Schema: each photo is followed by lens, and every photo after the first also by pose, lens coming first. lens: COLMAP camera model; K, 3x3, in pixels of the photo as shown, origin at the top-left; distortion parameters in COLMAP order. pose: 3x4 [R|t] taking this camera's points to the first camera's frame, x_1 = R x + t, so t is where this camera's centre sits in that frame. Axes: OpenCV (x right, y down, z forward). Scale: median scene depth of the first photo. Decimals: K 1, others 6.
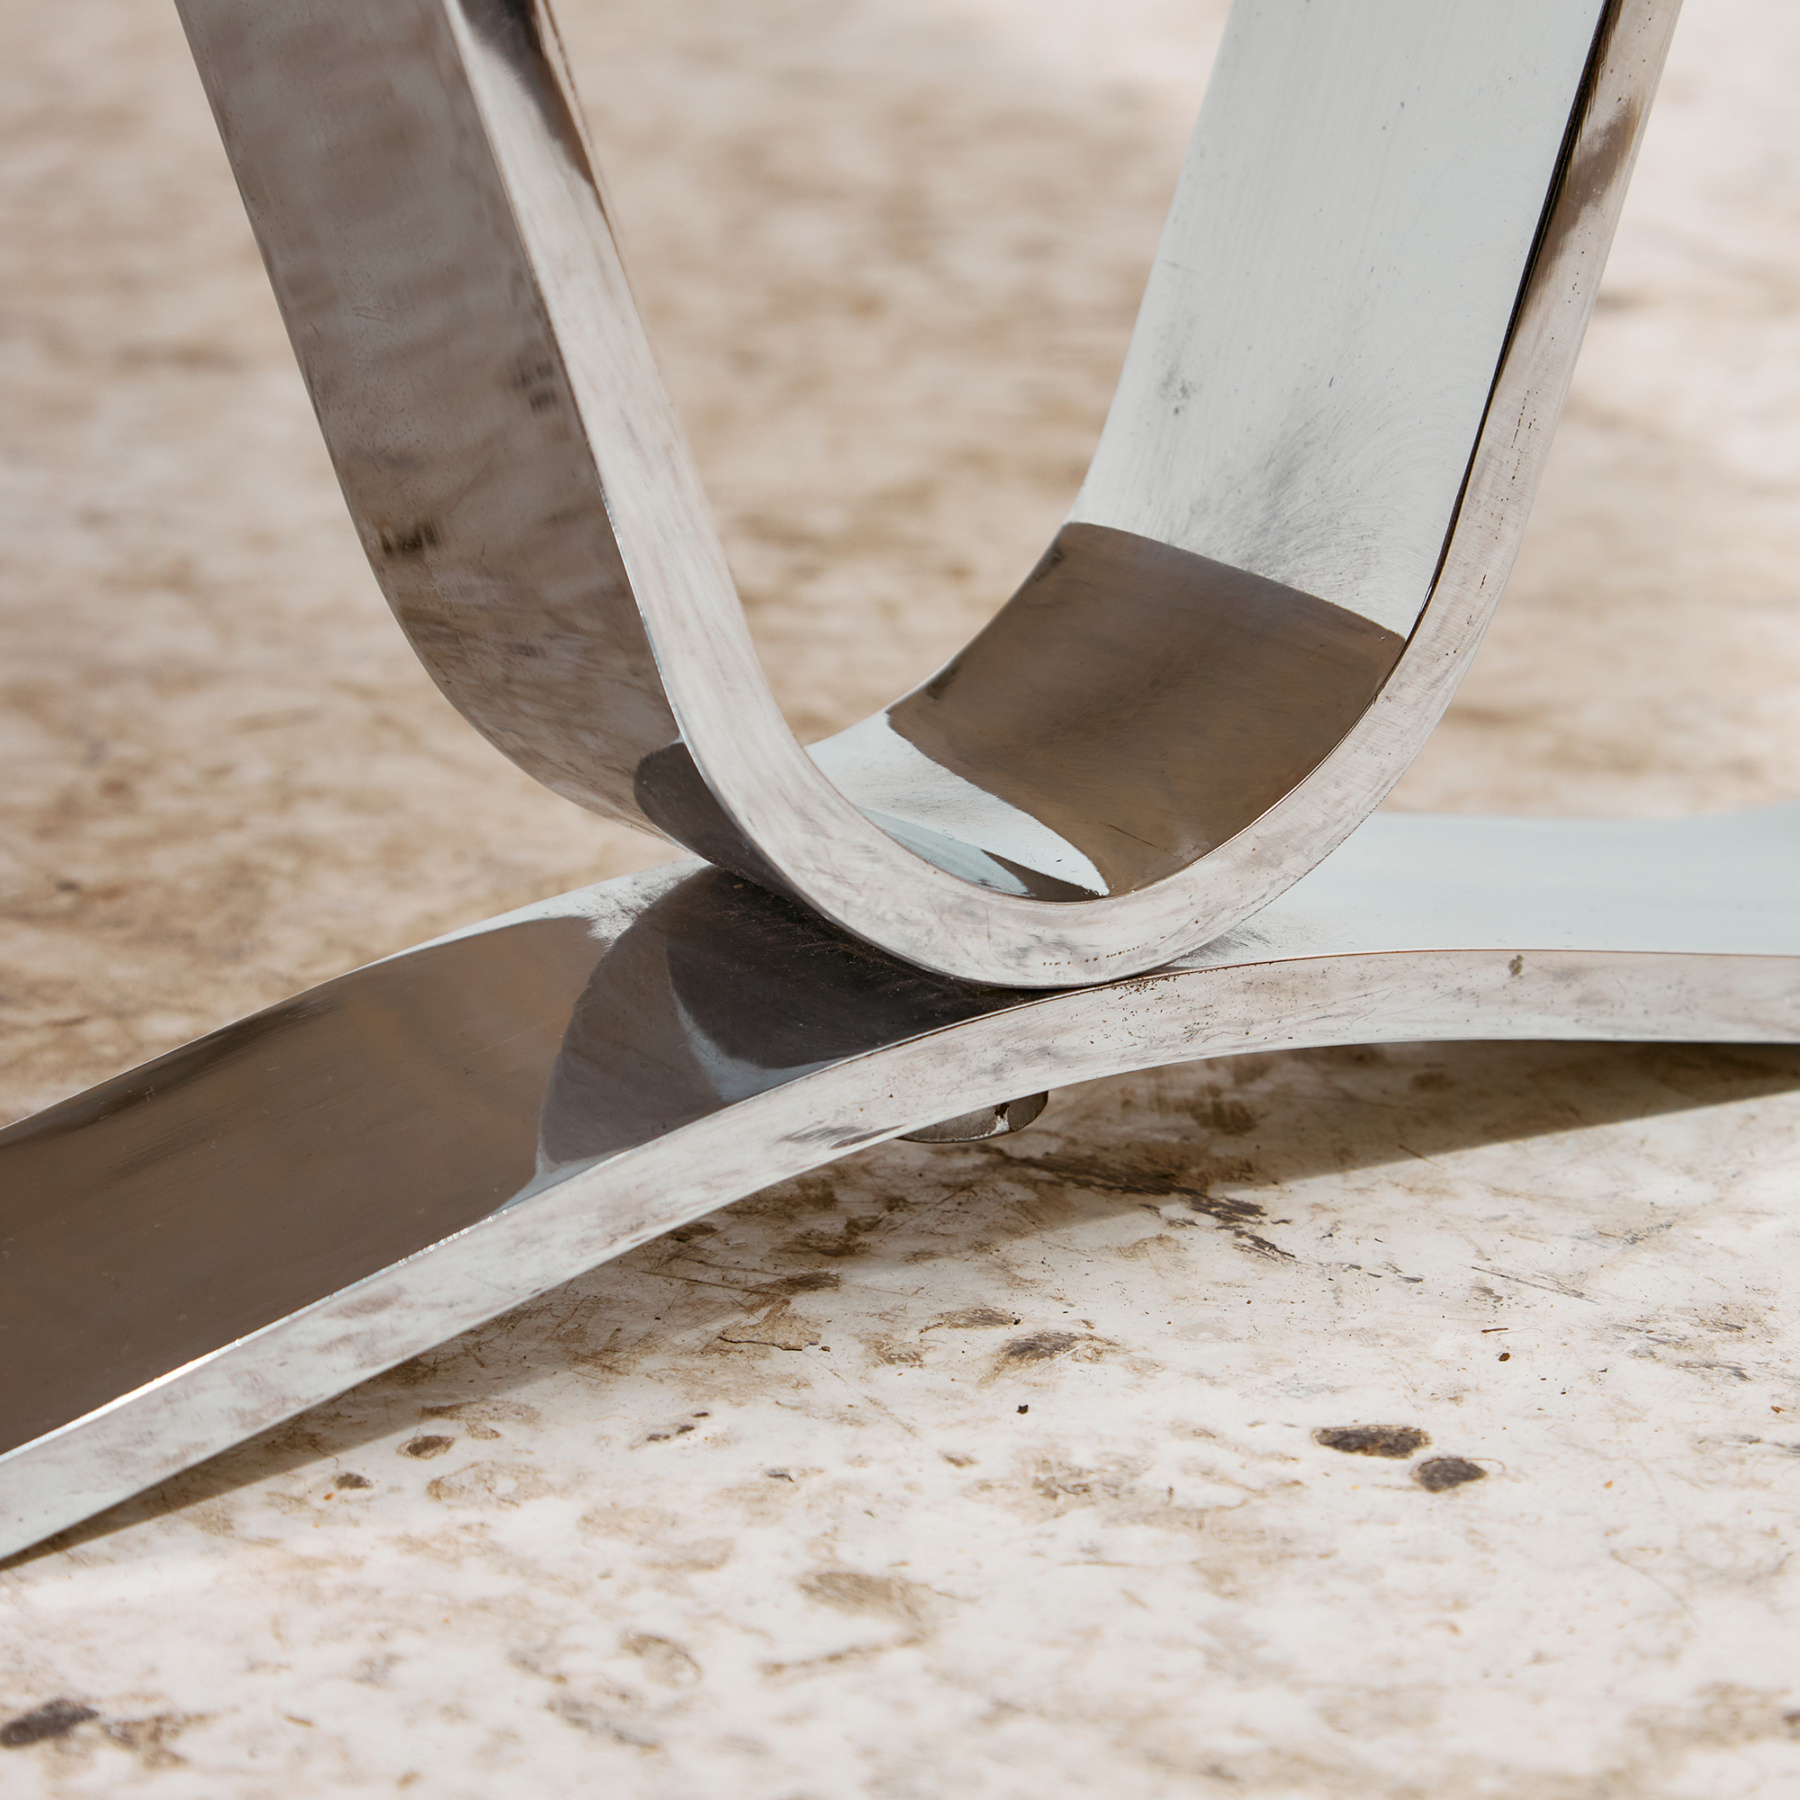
lens RADIAL K [[6265.3, 0, 899.6], [0, 6265.3, 899.2], [0, 0, 1]] dist [-0.166900, 0.000000]
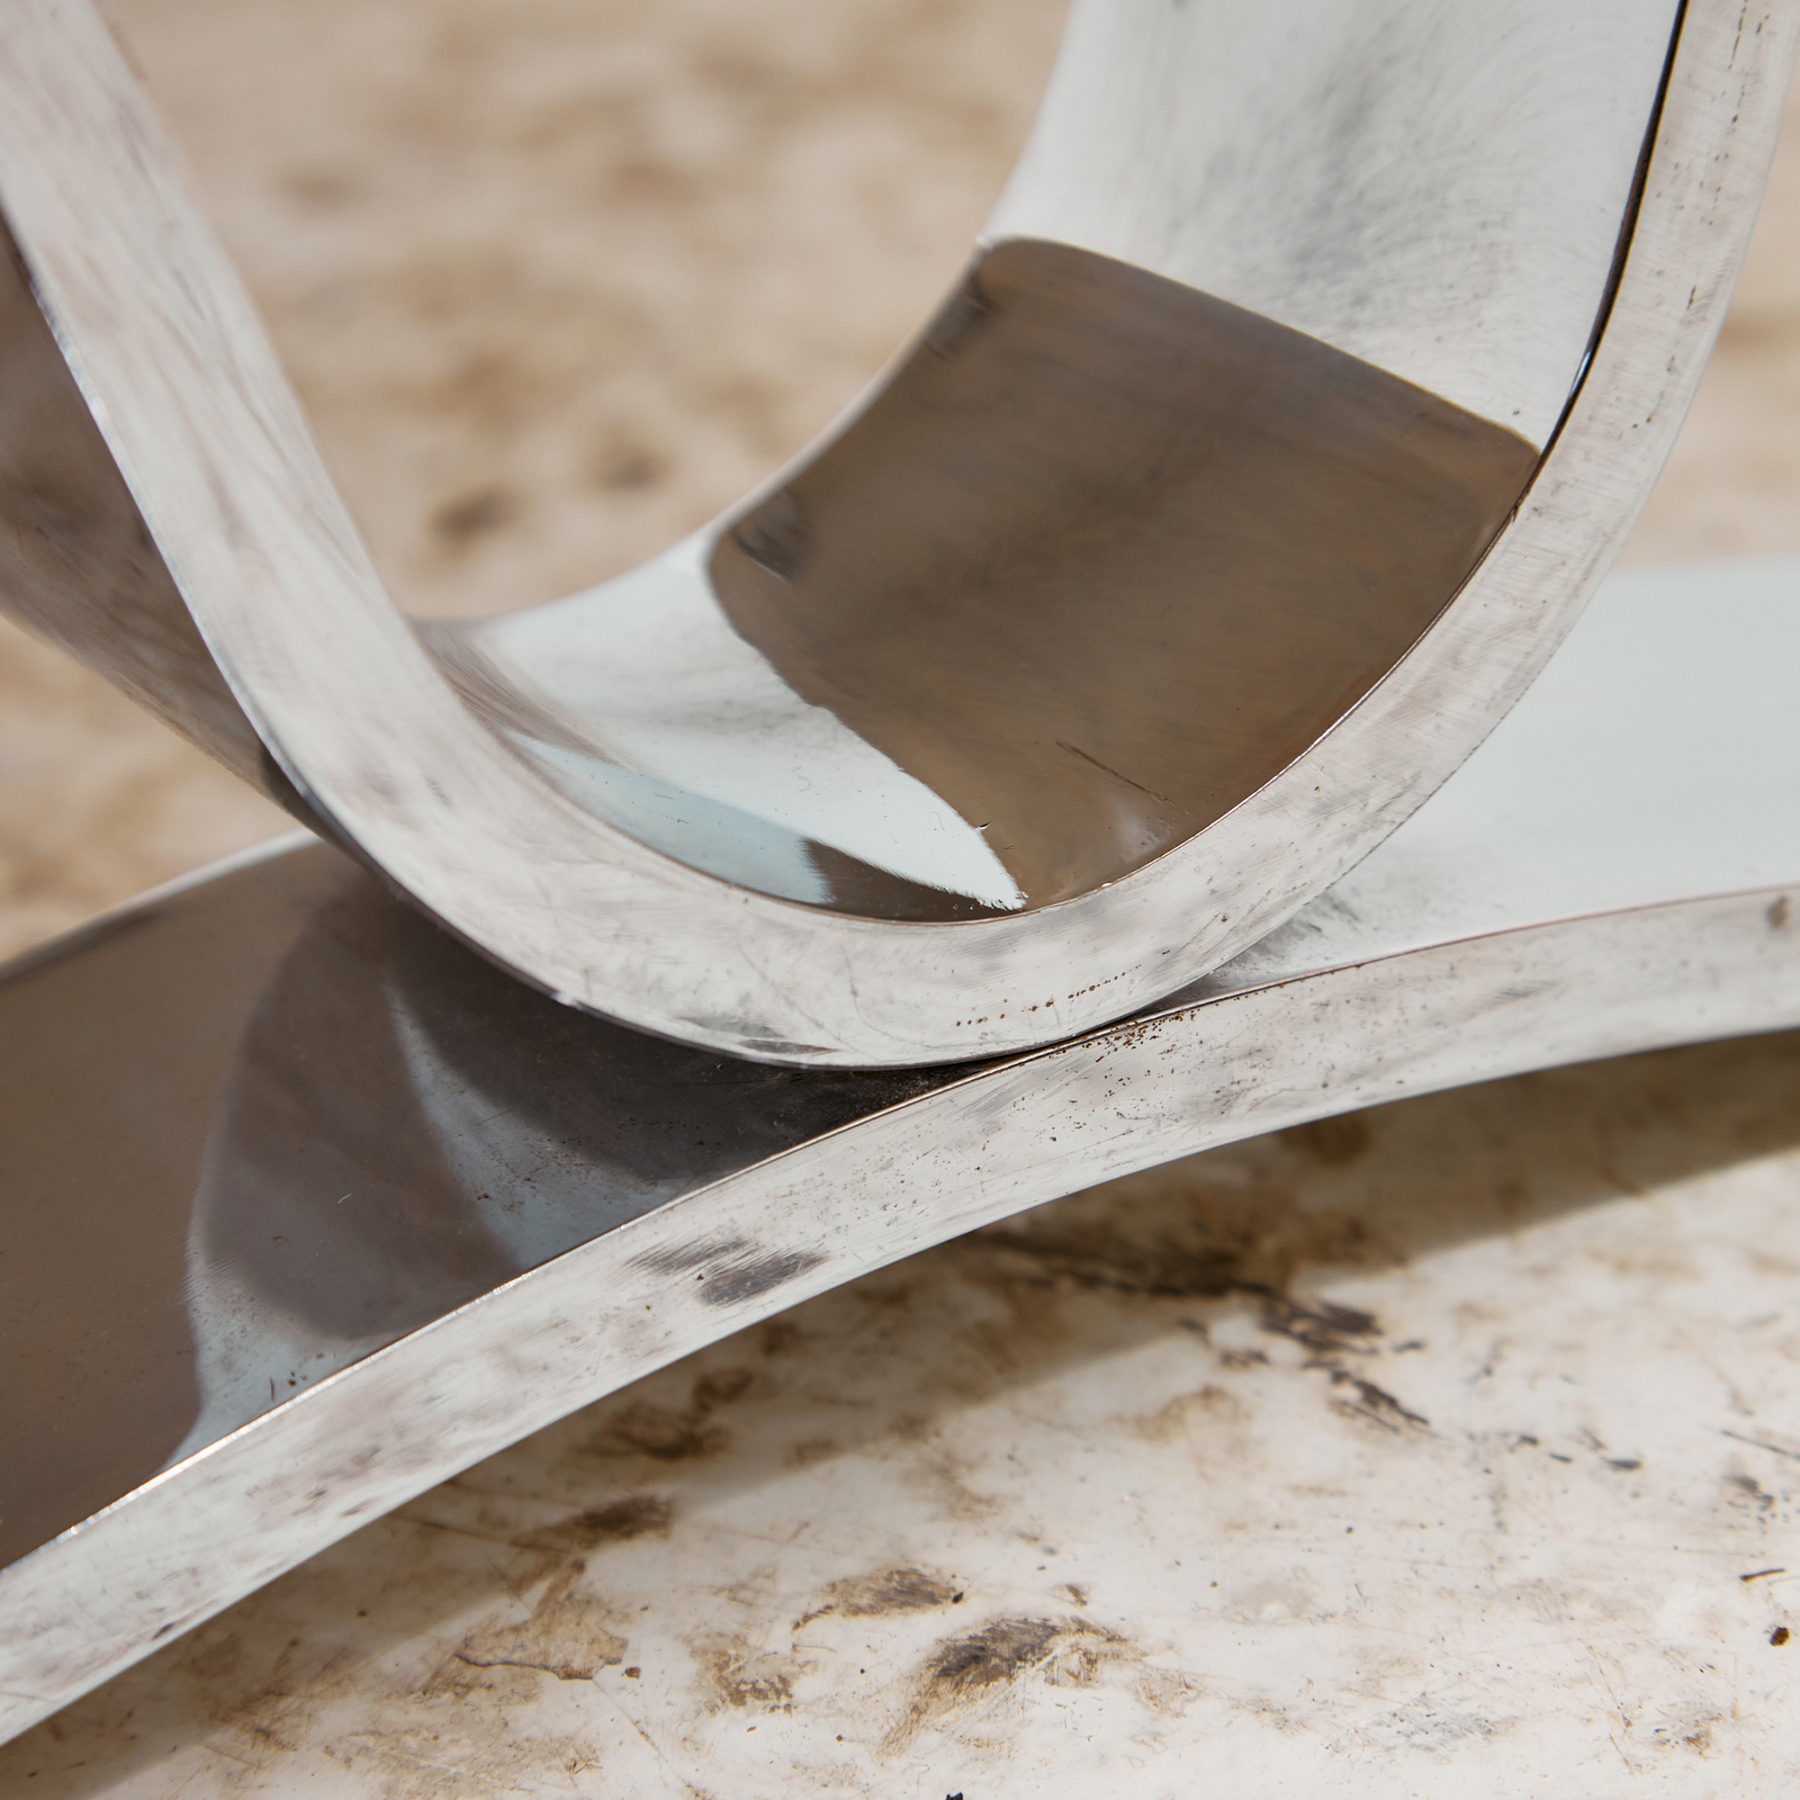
lens RADIAL K [[6265.3, 0, 902.0], [0, 6265.3, 901.4], [0, 0, 1]] dist [-0.166900, 0.000000]
pose [[0.997297, -0.051117, -0.052770, 0.047559], [0.056815, 0.991991, 0.112812, -0.064701], [0.046581, -0.115505, 0.992214, 0.410826]]
